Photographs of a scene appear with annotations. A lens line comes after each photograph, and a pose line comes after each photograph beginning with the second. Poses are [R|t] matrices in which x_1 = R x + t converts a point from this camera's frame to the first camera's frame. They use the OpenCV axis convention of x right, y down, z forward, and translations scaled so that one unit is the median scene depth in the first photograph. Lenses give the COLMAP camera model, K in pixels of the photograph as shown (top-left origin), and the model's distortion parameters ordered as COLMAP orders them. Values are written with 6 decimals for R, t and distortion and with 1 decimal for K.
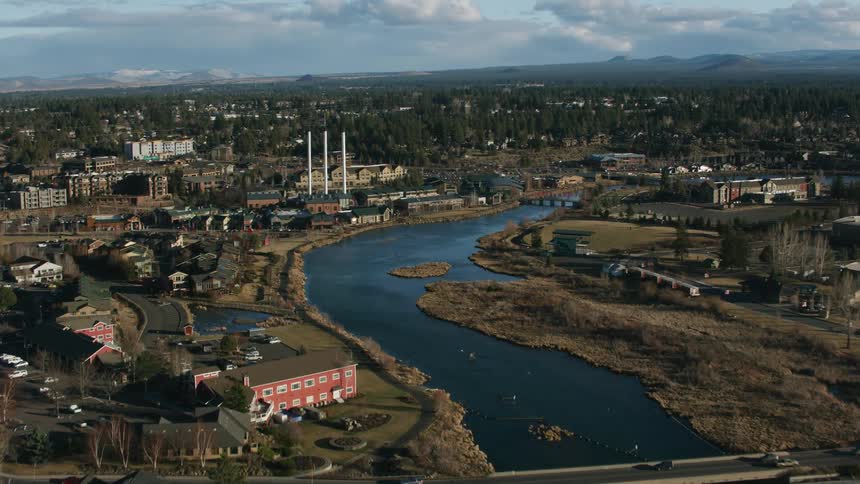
lens RADIAL K [[1119.5, 0, 429.0], [0, 1119.5, 242.5], [0, 0, 1]] dist [-0.157413, 0.000000]
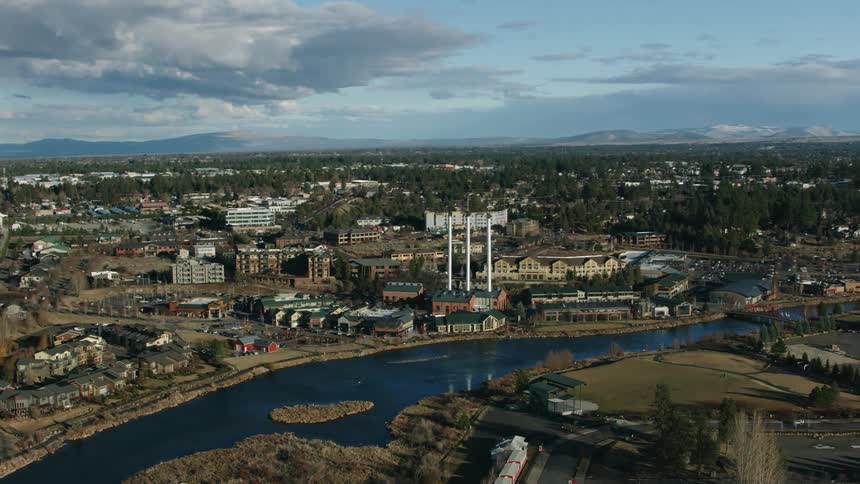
lens RADIAL K [[1119.5, 0, 430.7], [0, 1119.5, 241.8], [0, 0, 1]] dist [-0.157413, 0.000000]
pose [[0.867815, 0.048342, -0.494531, 0.291299], [-0.073405, 0.996809, -0.031371, -0.049744], [0.491436, 0.063525, 0.868594, 0.238196]]
